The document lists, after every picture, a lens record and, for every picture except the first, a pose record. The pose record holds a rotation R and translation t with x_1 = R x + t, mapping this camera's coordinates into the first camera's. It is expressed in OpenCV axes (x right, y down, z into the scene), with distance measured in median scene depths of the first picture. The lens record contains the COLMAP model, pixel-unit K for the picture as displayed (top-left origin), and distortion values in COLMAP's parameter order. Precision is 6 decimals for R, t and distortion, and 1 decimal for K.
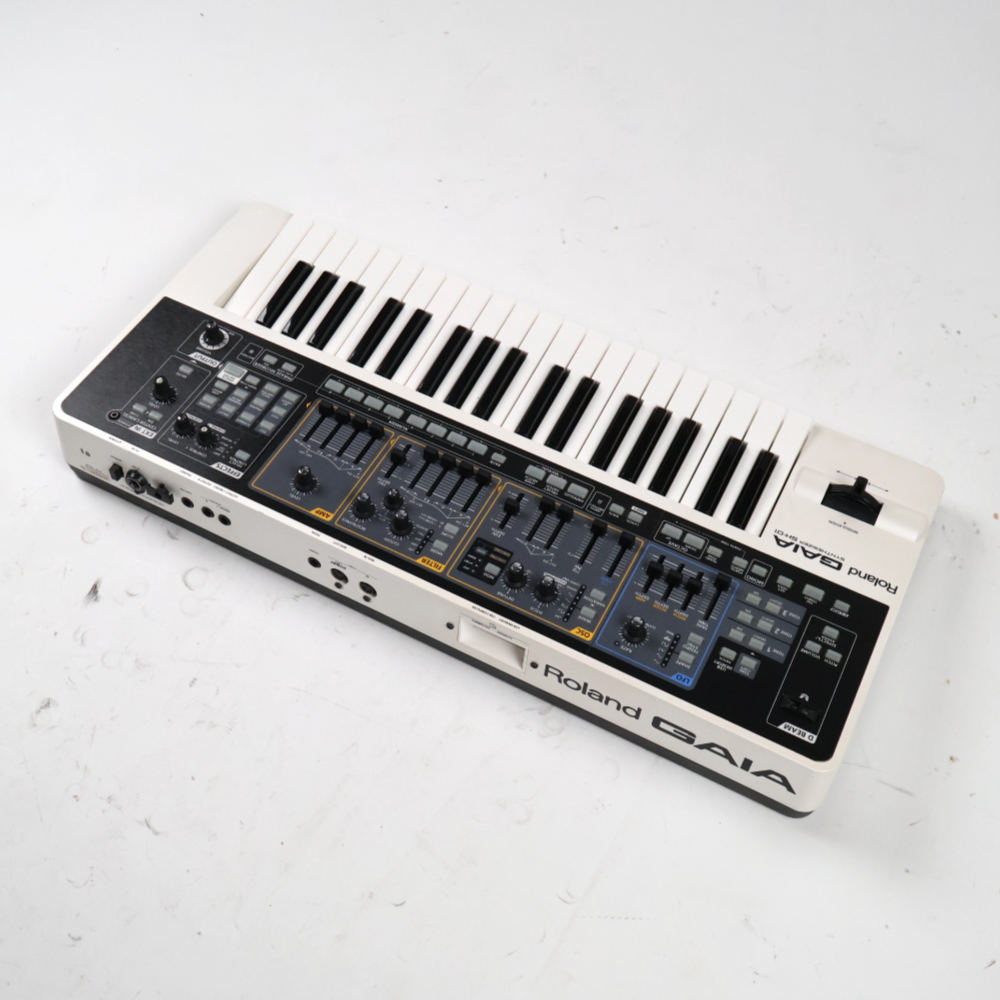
lens RADIAL K [[1272.9, 0, 497.2], [0, 1272.9, 502.4], [0, 0, 1]] dist [0.012103, 0.018406]
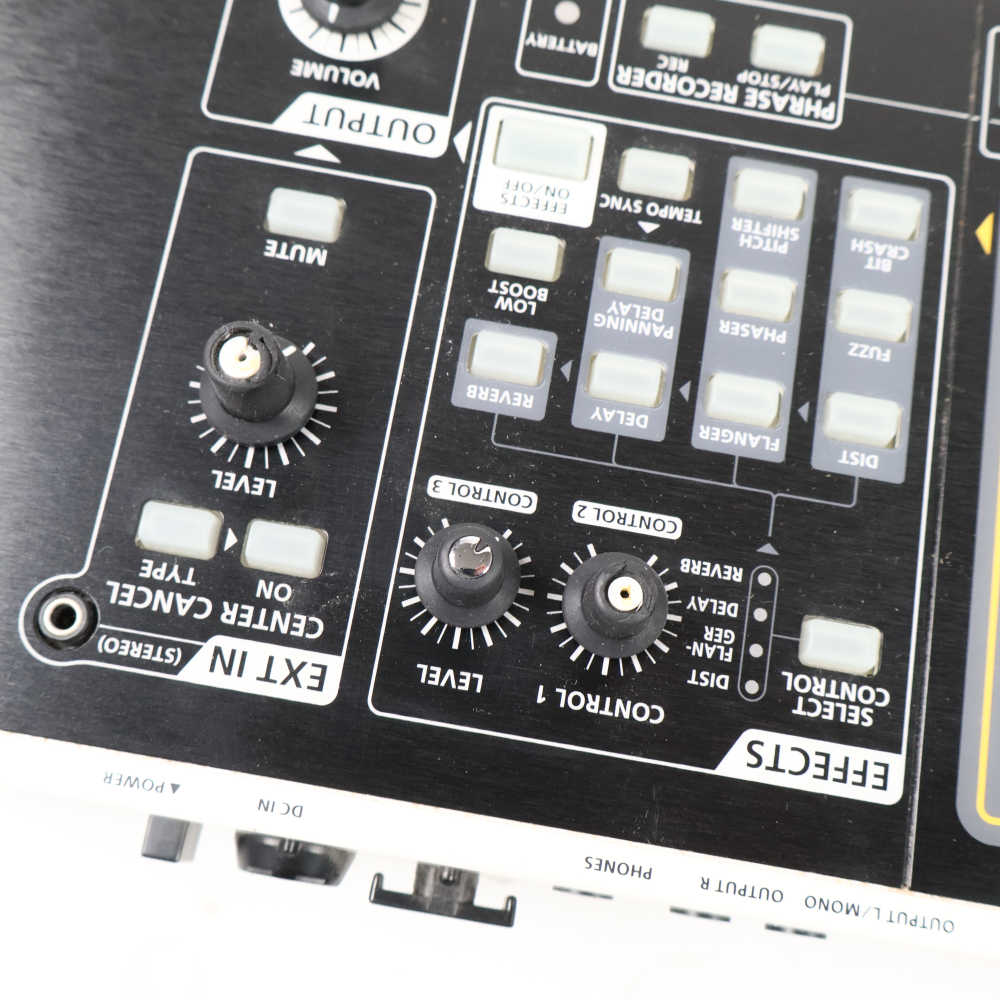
lens RADIAL K [[1272.9, 0, 497.2], [0, 1272.9, 502.4], [0, 0, 1]] dist [0.012103, 0.018406]
pose [[0.953908, -0.292023, 0.069151, -0.259845], [0.241121, 0.882997, 0.402713, -0.145212], [-0.178662, -0.367477, 0.912710, 0.864580]]
